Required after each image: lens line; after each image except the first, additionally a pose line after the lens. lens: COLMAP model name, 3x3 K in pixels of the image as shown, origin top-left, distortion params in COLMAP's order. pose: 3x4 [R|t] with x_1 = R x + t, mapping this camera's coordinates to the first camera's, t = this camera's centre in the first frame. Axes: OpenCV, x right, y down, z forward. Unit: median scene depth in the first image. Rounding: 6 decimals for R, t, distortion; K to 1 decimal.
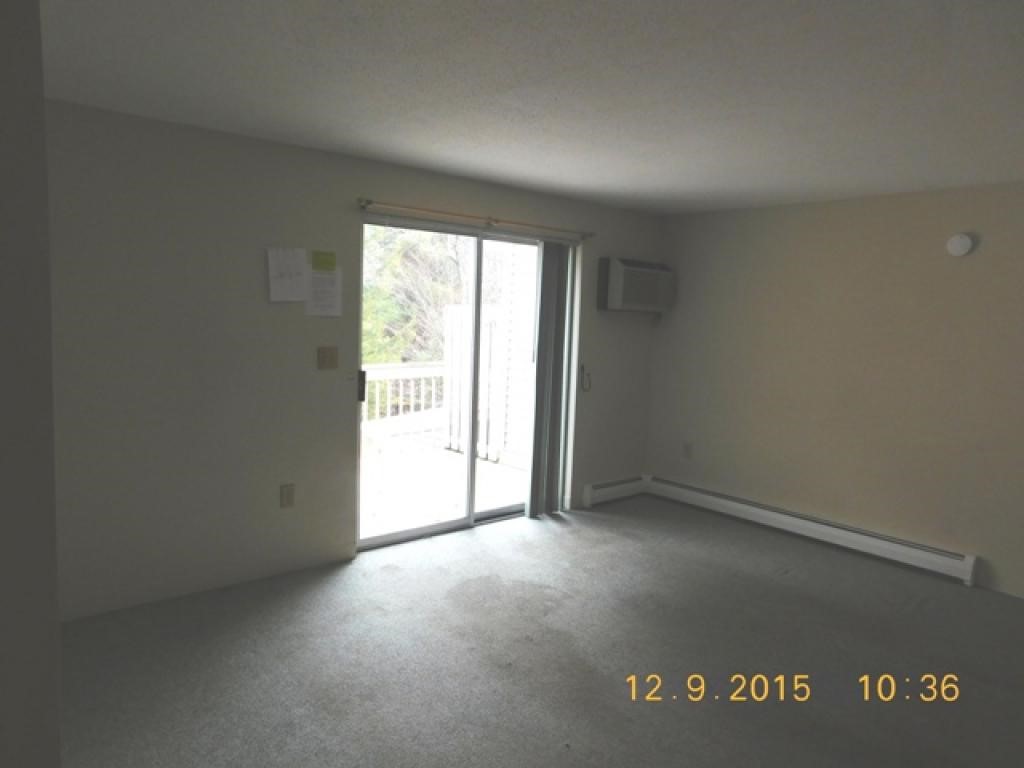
lens RADIAL K [[677.6, 0, 512.0], [0, 677.6, 384.0], [0, 0, 1]] dist [-0.066834, 0.002143]
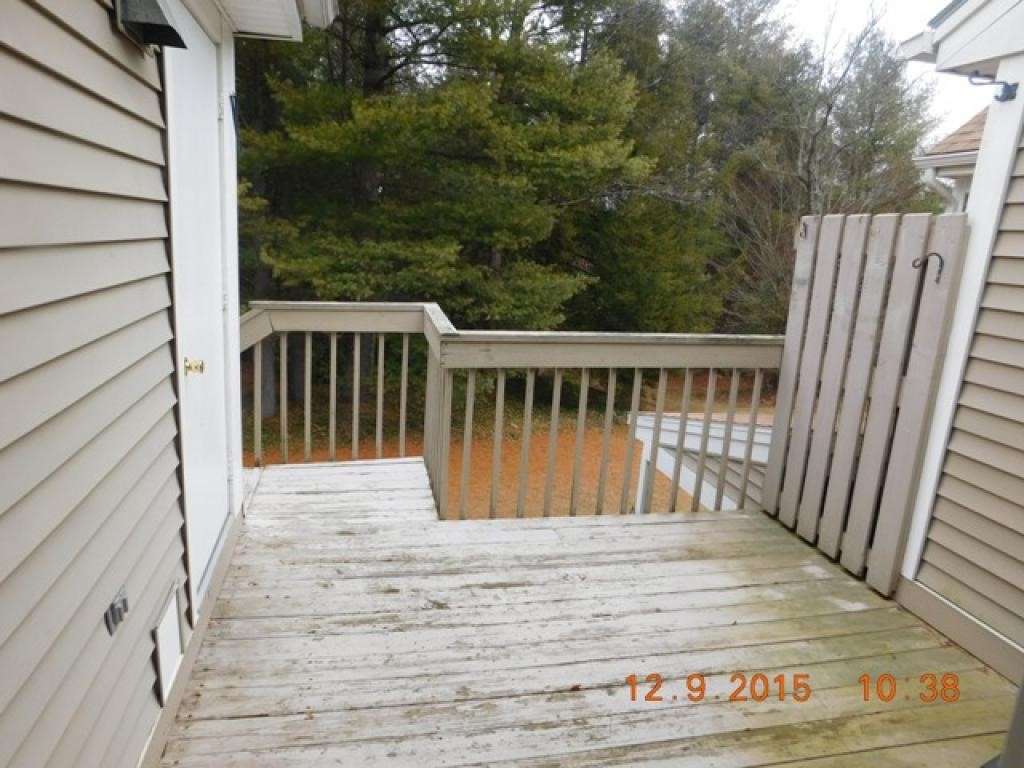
lens RADIAL K [[677.6, 0, 512.0], [0, 677.6, 384.0], [0, 0, 1]] dist [-0.066834, 0.002143]
pose [[0.888511, 0.125921, -0.441240, -0.015953], [-0.082939, 0.989842, 0.115470, -0.009902], [0.451298, -0.066000, 0.889929, 0.132781]]
